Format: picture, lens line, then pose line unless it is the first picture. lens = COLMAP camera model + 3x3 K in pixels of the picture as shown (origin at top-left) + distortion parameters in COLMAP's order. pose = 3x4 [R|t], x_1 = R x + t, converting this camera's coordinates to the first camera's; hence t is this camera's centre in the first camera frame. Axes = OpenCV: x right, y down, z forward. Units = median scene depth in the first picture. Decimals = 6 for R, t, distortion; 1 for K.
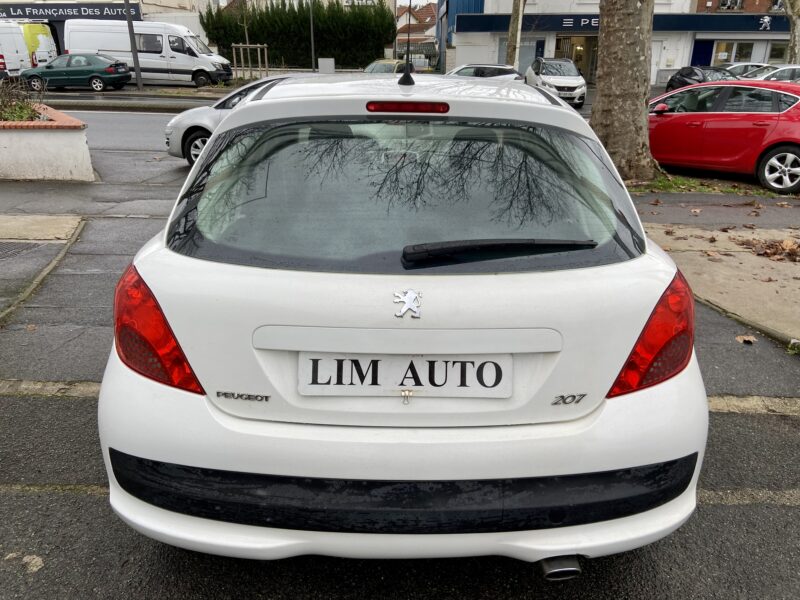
lens RADIAL K [[611.4, 0, 400.0], [0, 611.4, 300.0], [0, 0, 1]] dist [0.108200, -0.134524]
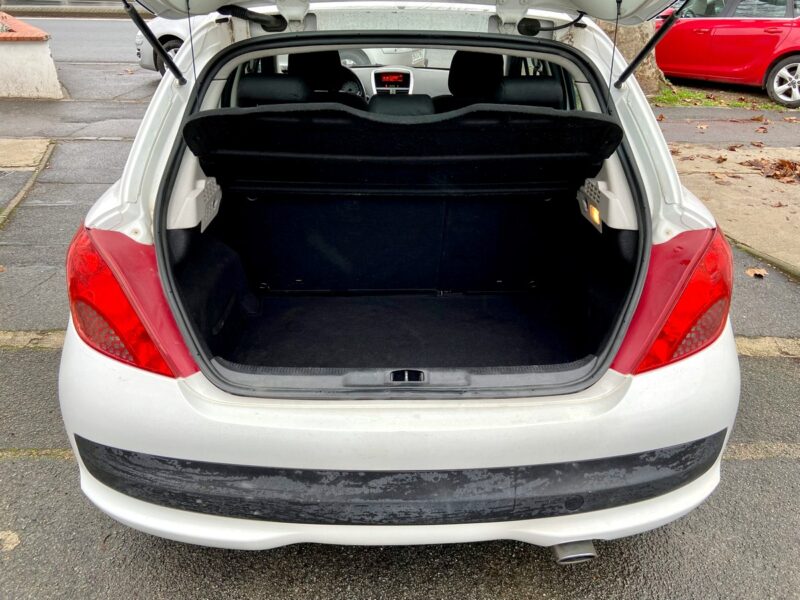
lens RADIAL K [[611.4, 0, 400.0], [0, 611.4, 300.0], [0, 0, 1]] dist [0.108200, -0.134524]
pose [[0.999826, -0.011891, 0.014399, -0.008797], [0.009845, 0.990847, 0.134630, -0.055427], [-0.015868, -0.134465, 0.990791, 0.108679]]
